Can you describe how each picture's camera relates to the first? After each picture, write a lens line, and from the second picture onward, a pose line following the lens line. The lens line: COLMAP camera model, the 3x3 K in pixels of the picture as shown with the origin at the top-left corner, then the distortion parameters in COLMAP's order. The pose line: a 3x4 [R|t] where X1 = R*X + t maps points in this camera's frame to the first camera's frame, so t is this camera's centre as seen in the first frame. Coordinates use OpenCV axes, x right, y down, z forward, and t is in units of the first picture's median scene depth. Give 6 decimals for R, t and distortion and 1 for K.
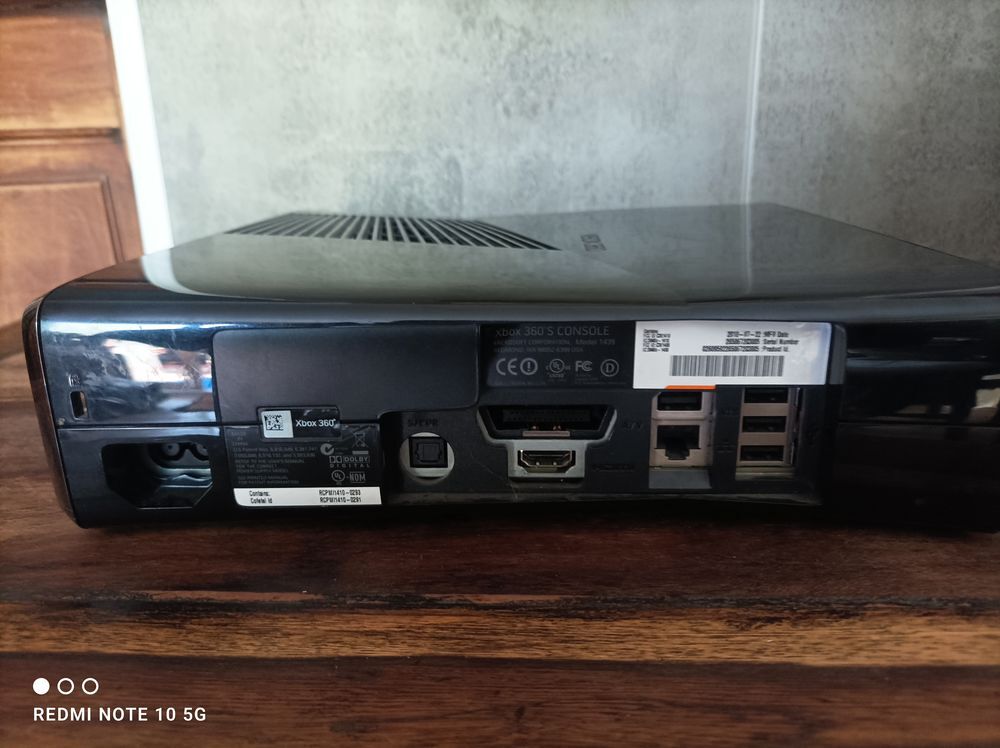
lens RADIAL K [[731.5, 0, 500.0], [0, 731.5, 374.0], [0, 0, 1]] dist [-0.019137, 0.007480]
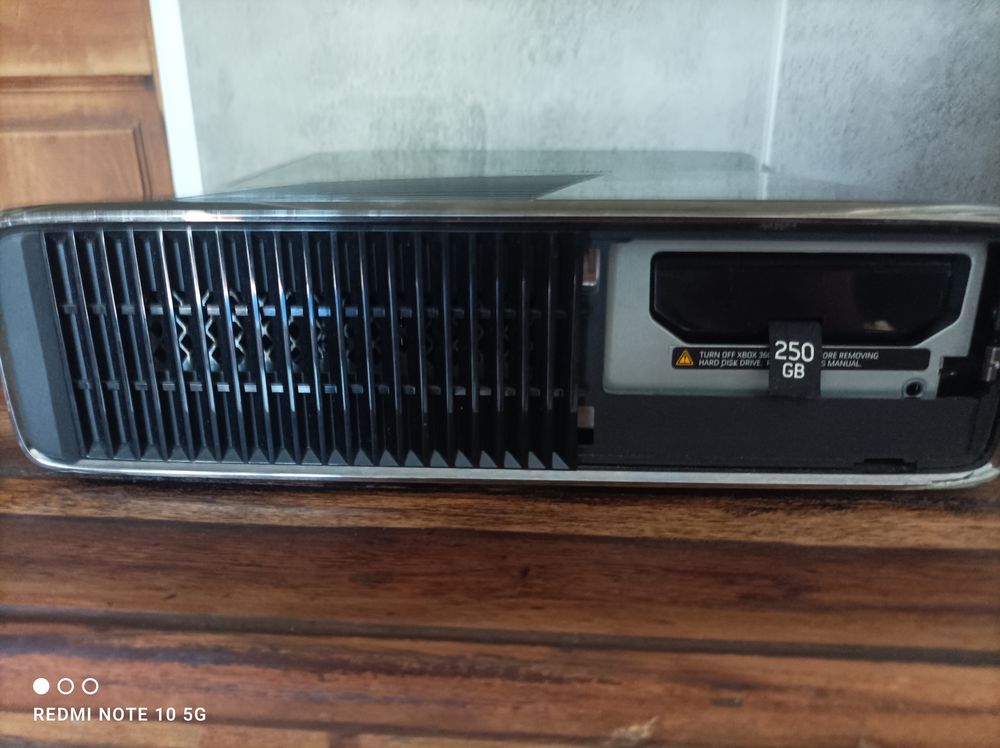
lens RADIAL K [[729.4, 0, 502.9], [0, 729.4, 370.6], [0, 0, 1]] dist [-0.013381, -0.002200]
pose [[0.999412, 0.024350, -0.024125, 0.004520], [-0.023619, 0.999266, 0.030156, 0.045072], [0.024841, -0.029569, 0.999254, -0.021886]]
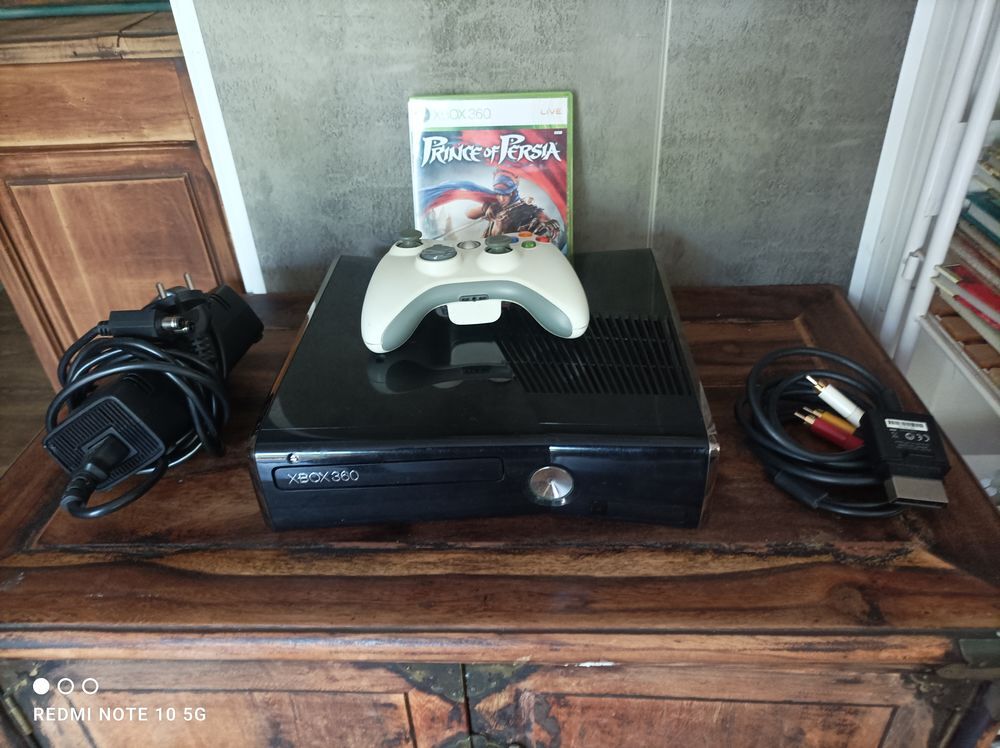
lens RADIAL K [[695.6, 0, 496.1], [0, 695.6, 362.6], [0, 0, 1]] dist [-0.003857, -0.003532]
pose [[0.999660, -0.023671, -0.010968, 0.039255], [0.025784, 0.960481, 0.277148, -0.377841], [0.003975, -0.277336, 0.960765, -0.434092]]
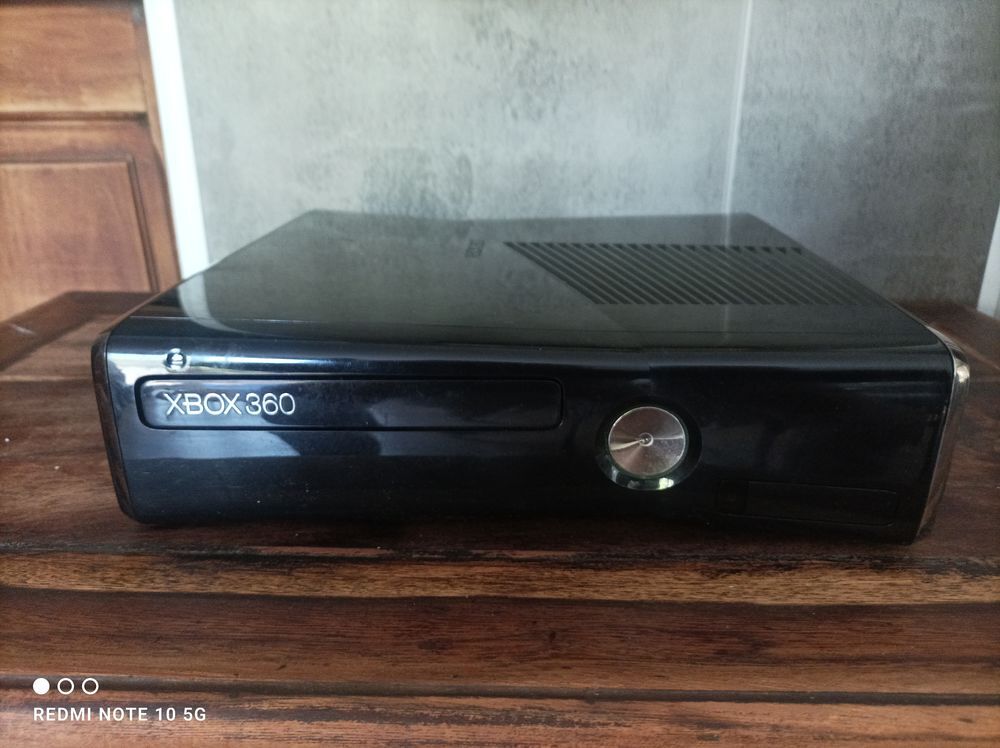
lens RADIAL K [[723.1, 0, 500.0], [0, 723.1, 374.0], [0, 0, 1]] dist [-0.014772, 0.001013]
pose [[0.999548, 0.012919, 0.027136, -0.039049], [-0.014626, 0.997861, 0.063708, -0.041135], [-0.026255, -0.064076, 0.997600, -0.115437]]
